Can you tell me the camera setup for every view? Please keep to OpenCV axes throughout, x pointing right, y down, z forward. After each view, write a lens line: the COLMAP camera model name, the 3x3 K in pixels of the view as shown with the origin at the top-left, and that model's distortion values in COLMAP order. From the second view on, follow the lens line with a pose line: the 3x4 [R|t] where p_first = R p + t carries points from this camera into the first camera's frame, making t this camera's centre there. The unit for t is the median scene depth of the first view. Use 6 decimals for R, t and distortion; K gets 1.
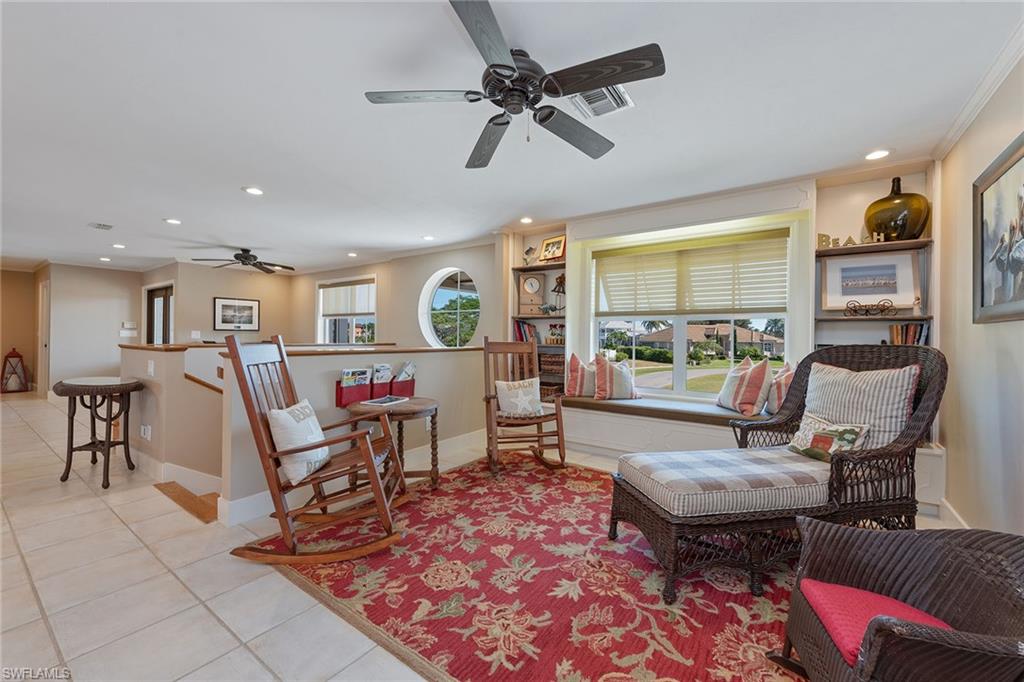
lens RADIAL K [[419.2, 0, 504.9], [0, 419.2, 336.3], [0, 0, 1]] dist [0.011563, -0.000175]
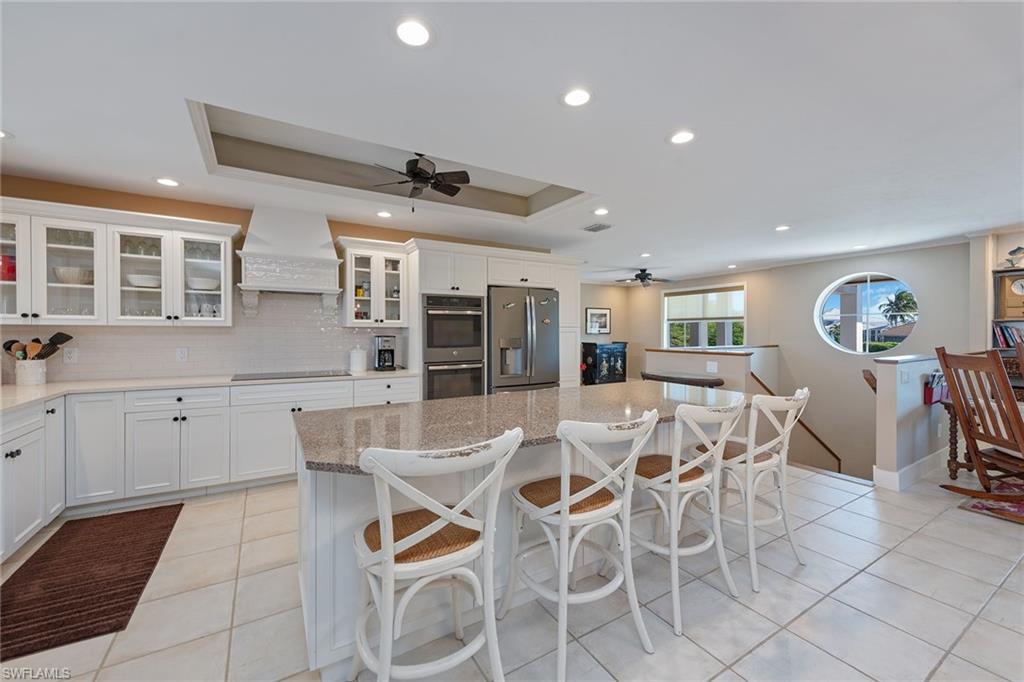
lens RADIAL K [[404.5, 0, 506.5], [0, 404.5, 343.4], [0, 0, 1]] dist [0.013157, -0.000952]
pose [[0.925564, -0.003172, -0.378578, -0.429775], [0.014758, 0.999507, 0.027707, -0.021792], [0.378303, -0.031232, 0.925155, -0.213020]]
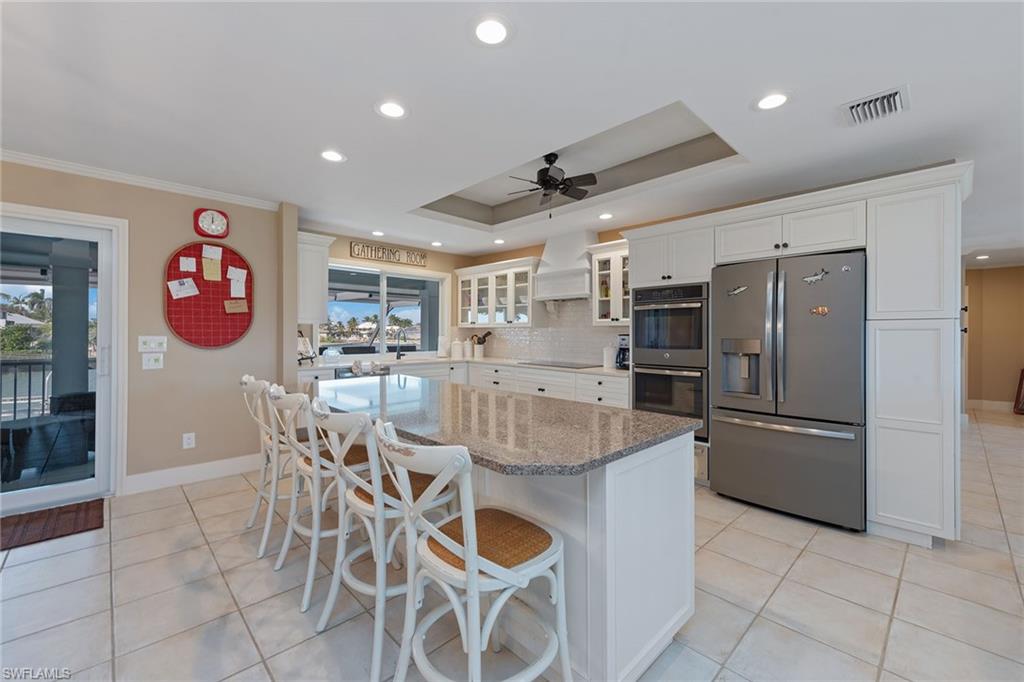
lens RADIAL K [[419.2, 0, 518.2], [0, 419.2, 333.8], [0, 0, 1]] dist [0.011563, -0.000175]
pose [[-0.155072, -0.013712, -0.987808, -0.214617], [-0.000816, 0.999905, -0.013751, -0.012318], [0.987903, -0.001326, -0.155069, 0.170427]]
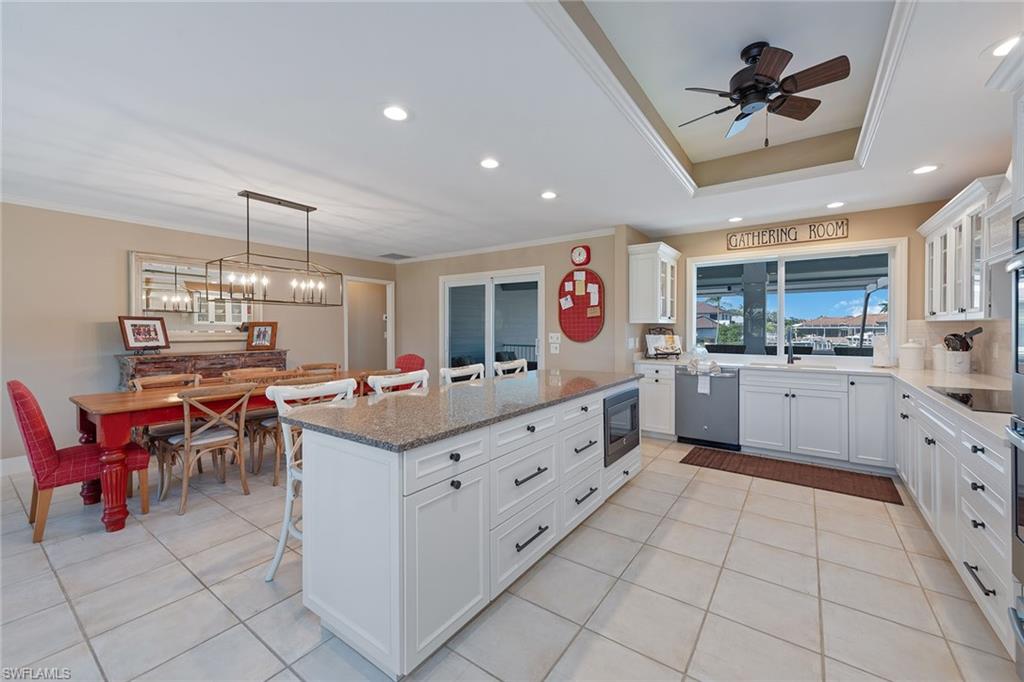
lens RADIAL K [[404.5, 0, 512.1], [0, 404.5, 332.6], [0, 0, 1]] dist [0.013157, -0.000952]
pose [[-0.999821, -0.011800, -0.014790, -0.499361], [-0.011861, 0.999921, 0.004062, -0.018425], [0.014741, 0.004237, -0.999882, 0.407346]]
